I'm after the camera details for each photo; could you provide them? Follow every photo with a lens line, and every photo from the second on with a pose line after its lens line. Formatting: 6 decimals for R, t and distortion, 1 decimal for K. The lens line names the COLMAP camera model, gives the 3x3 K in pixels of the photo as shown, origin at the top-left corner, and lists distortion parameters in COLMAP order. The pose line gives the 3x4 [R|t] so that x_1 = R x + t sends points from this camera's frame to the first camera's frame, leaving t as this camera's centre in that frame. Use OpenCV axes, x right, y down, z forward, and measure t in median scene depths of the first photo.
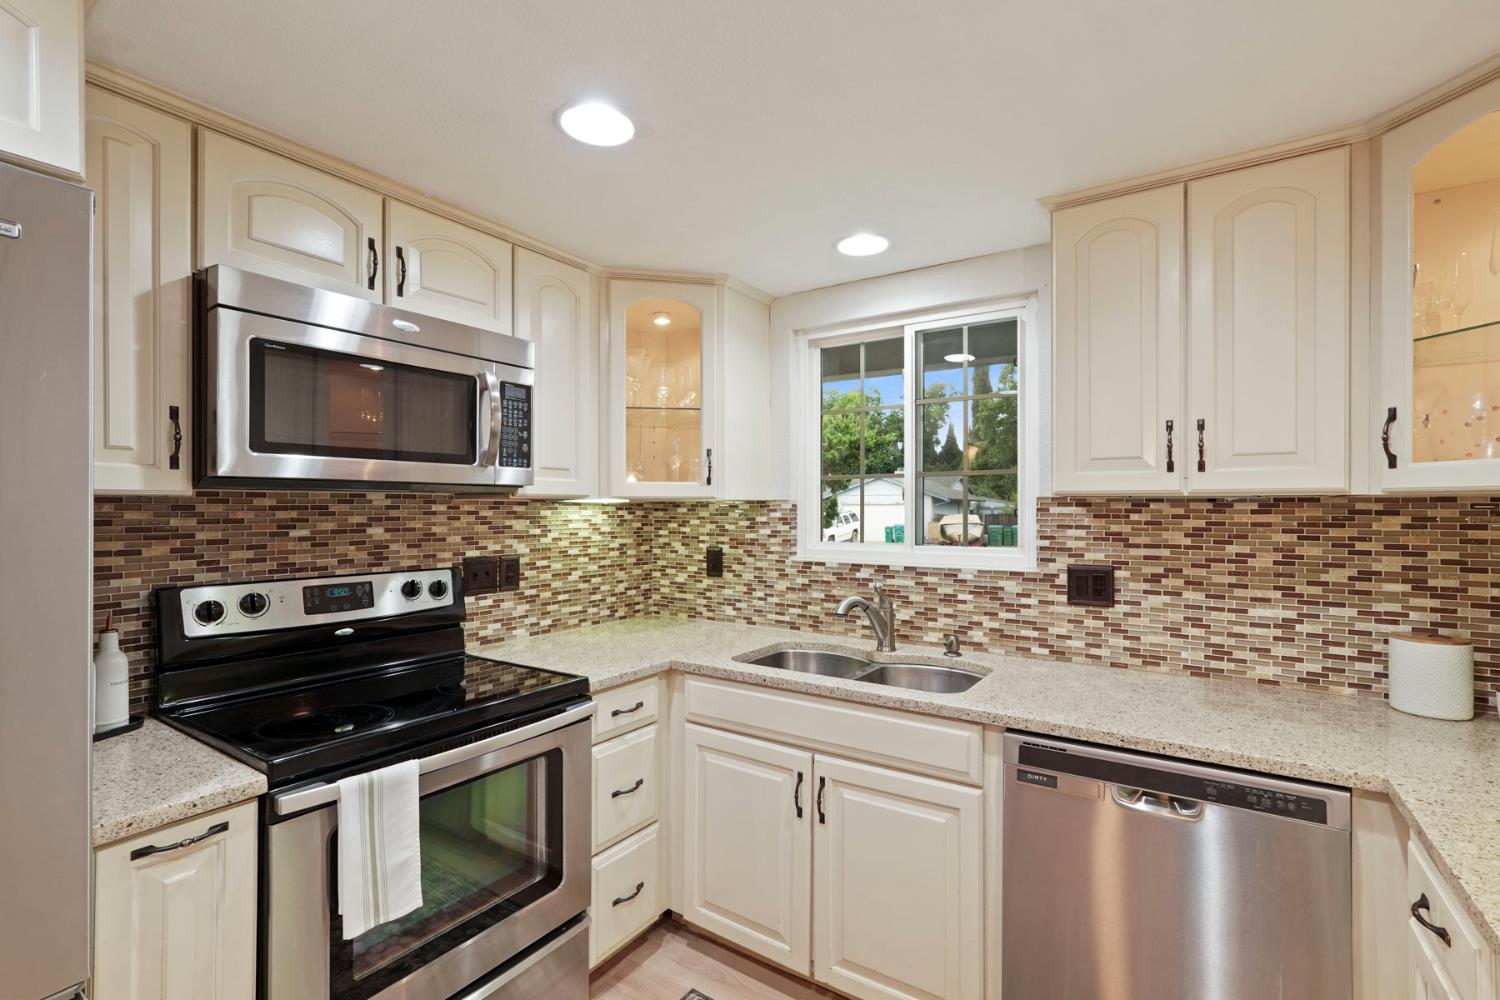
lens RADIAL K [[677.6, 0, 755.5], [0, 677.6, 508.4], [0, 0, 1]] dist [-0.001820, 0.000554]
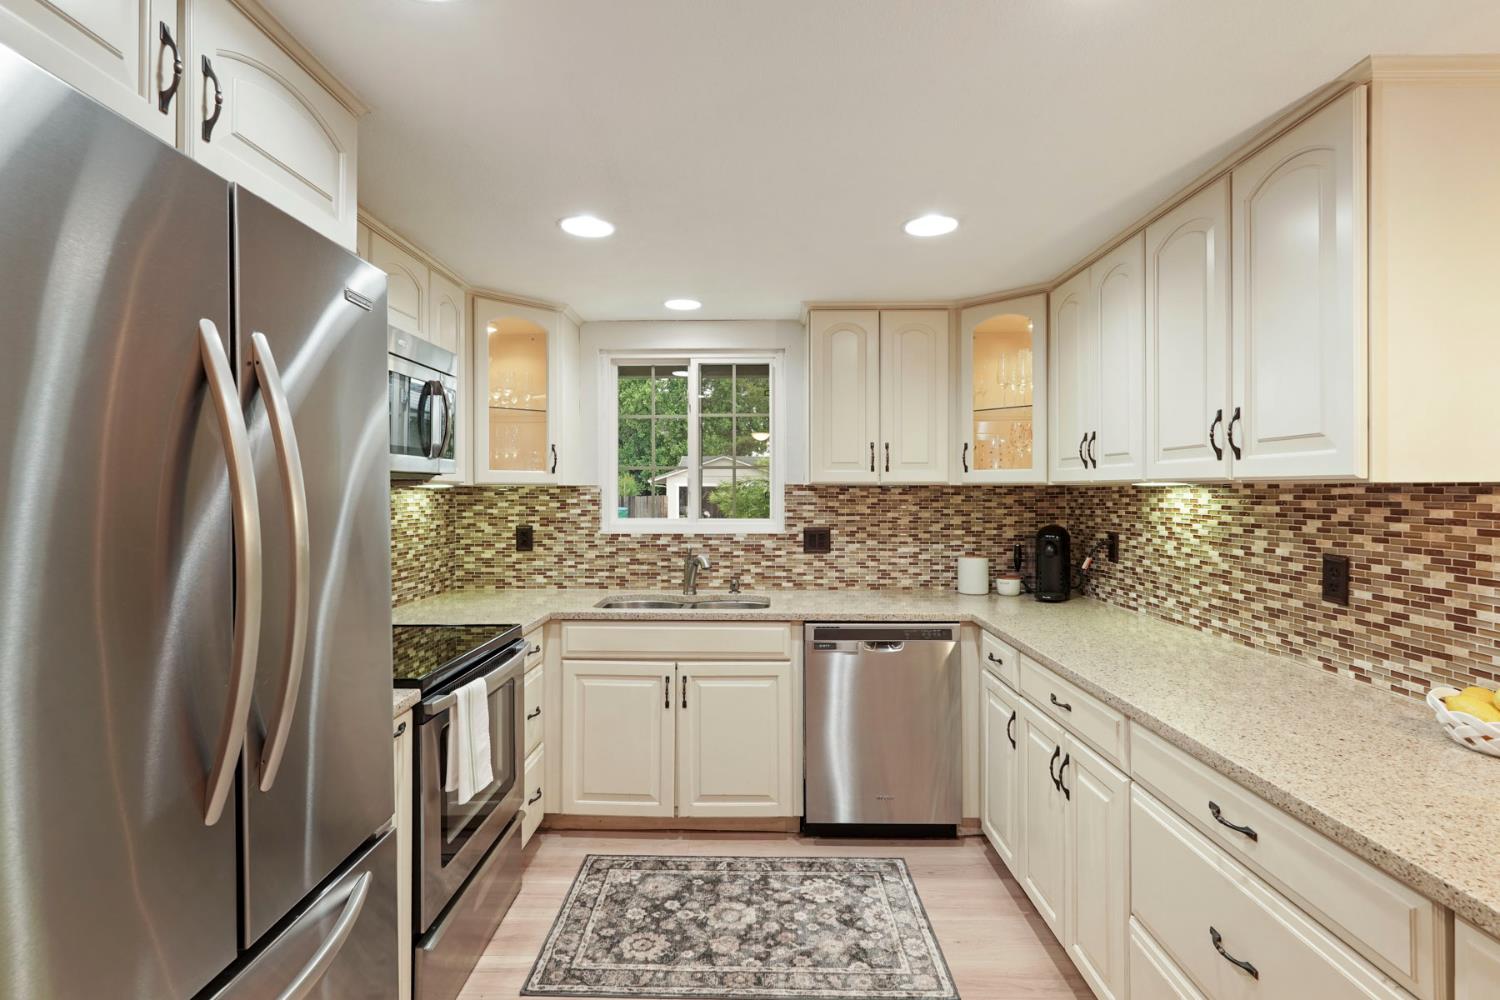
lens RADIAL K [[721.4, 0, 744.7], [0, 721.4, 491.7], [0, 0, 1]] dist [-0.004347, 0.000424]
pose [[0.844298, -0.001736, 0.535872, -0.535155], [0.001657, 0.999998, 0.000630, -0.001585], [-0.535872, 0.000356, 0.844299, -0.328257]]
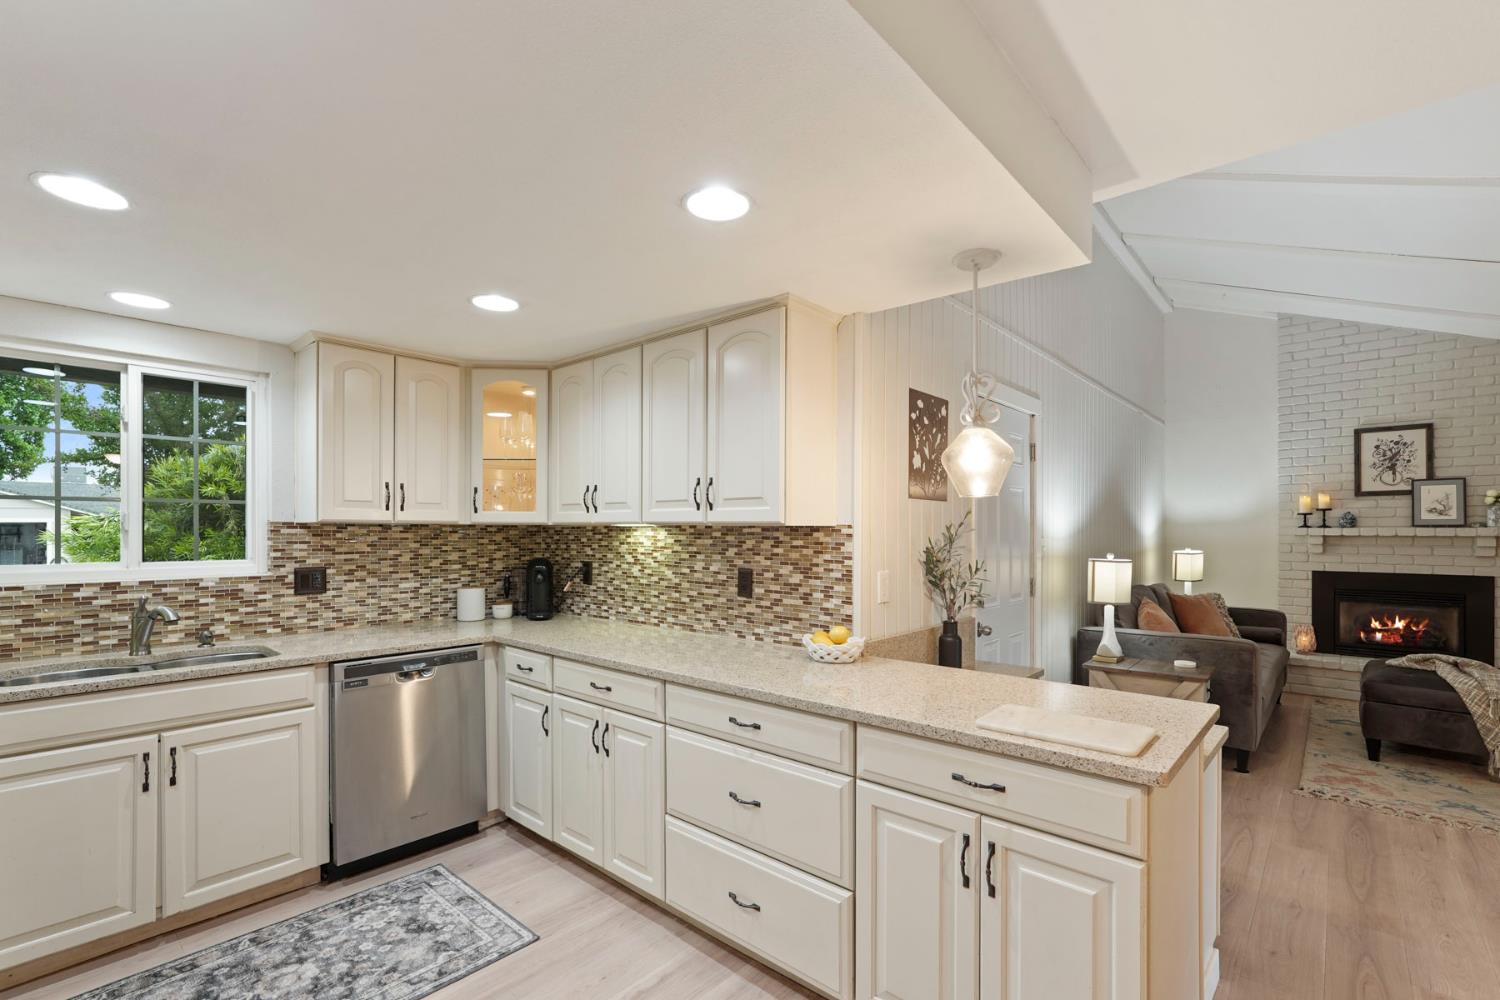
lens RADIAL K [[676.9, 0, 754.3], [0, 676.9, 531.7], [0, 0, 1]] dist [-0.028958, 0.012726]
pose [[0.135643, -0.002504, 0.990755, -0.821876], [-0.001428, 0.999995, 0.002723, -0.001581], [-0.990757, -0.001784, 0.135639, -0.182133]]
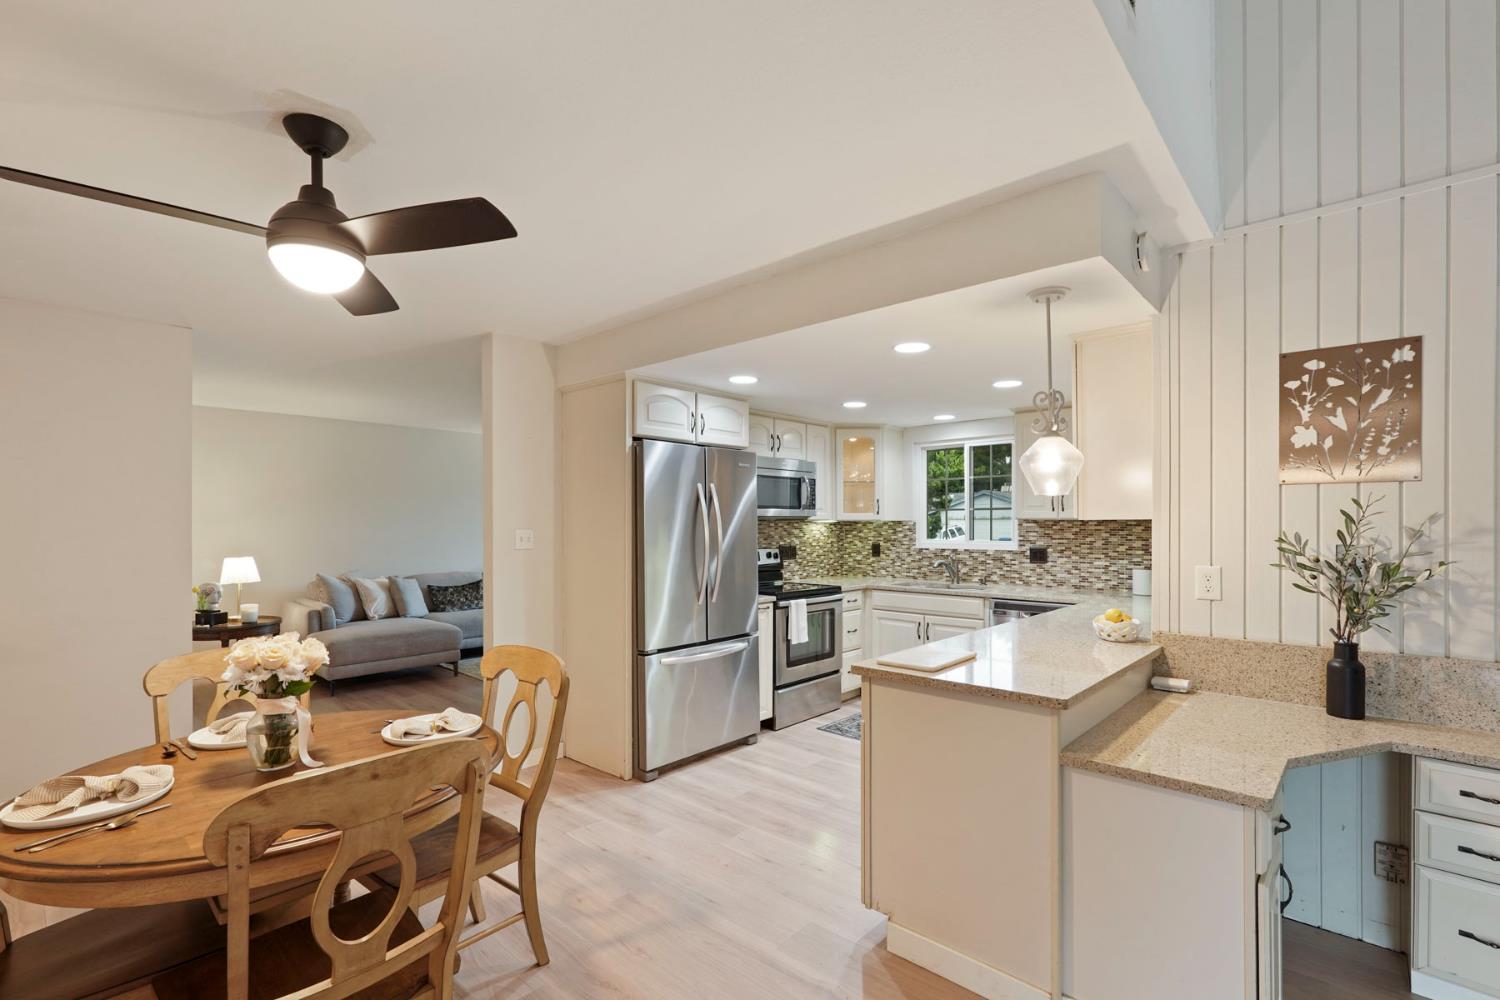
lens RADIAL K [[684.3, 0, 762.8], [0, 684.3, 527.0], [0, 0, 1]] dist [0.016889, 0.000742]
pose [[0.990288, -0.002584, -0.139010, -0.149808], [0.003207, 0.999986, 0.004259, -0.002920], [0.138997, -0.004663, 0.990282, -1.562944]]
